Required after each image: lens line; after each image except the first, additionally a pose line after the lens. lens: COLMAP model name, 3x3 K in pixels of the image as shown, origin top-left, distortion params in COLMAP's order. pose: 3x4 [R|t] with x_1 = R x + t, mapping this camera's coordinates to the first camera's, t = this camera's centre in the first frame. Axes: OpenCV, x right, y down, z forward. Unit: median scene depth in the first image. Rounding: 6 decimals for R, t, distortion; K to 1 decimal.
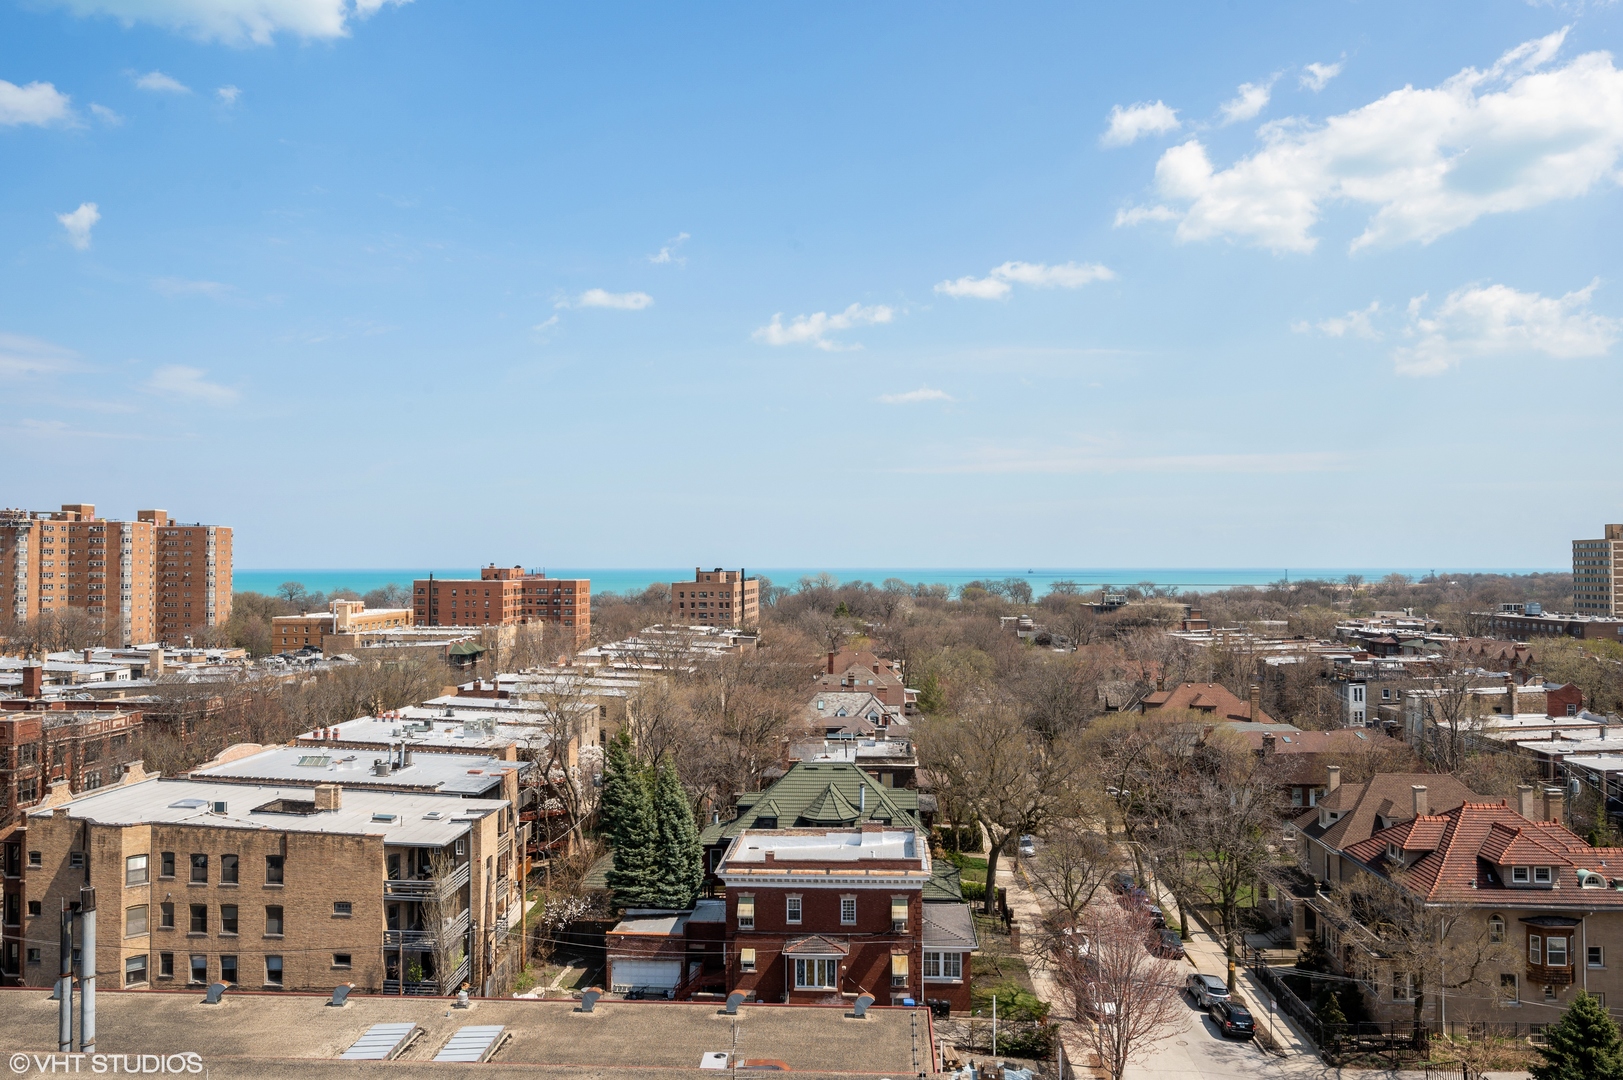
lens RADIAL K [[1195.2, 0, 819.4], [0, 1195.2, 544.6], [0, 0, 1]] dist [0.002064, -0.005744]
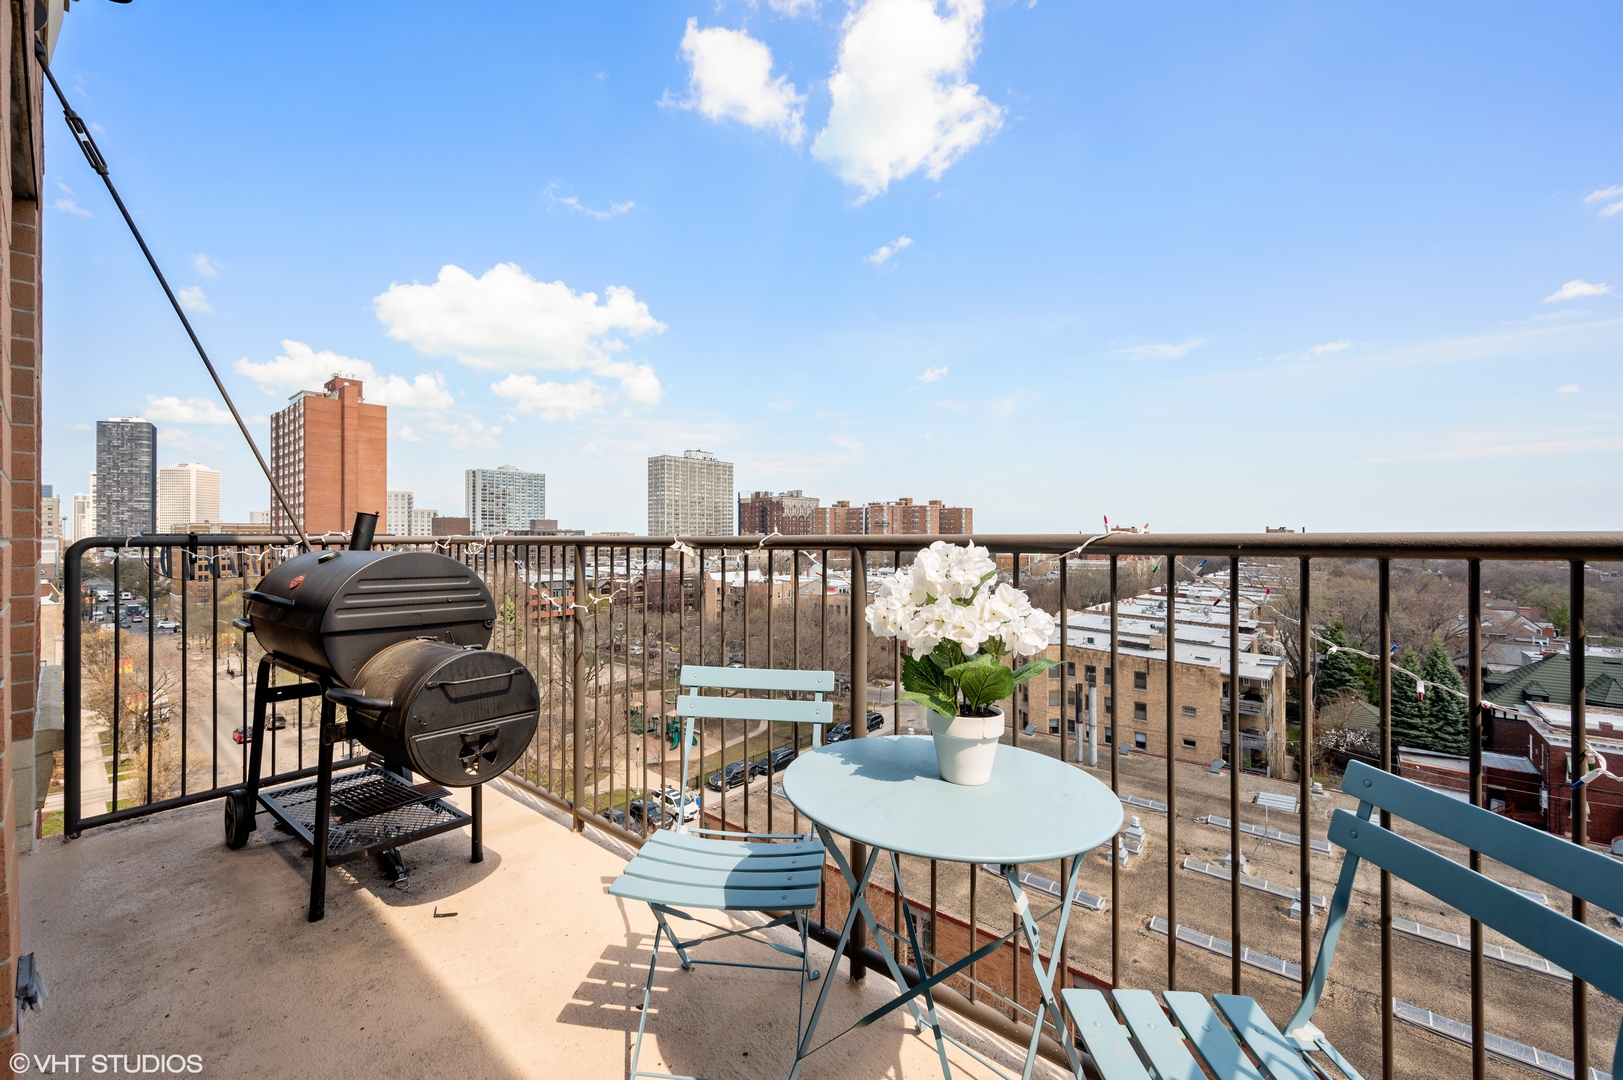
lens RADIAL K [[648.8, 0, 815.8], [0, 648.8, 536.0], [0, 0, 1]] dist [-0.002374, 0.001023]
pose [[0.786424, -0.001342, -0.617686, -0.240804], [0.016479, 0.999687, 0.018809, 0.046557], [0.617467, -0.024971, 0.786200, 0.028679]]
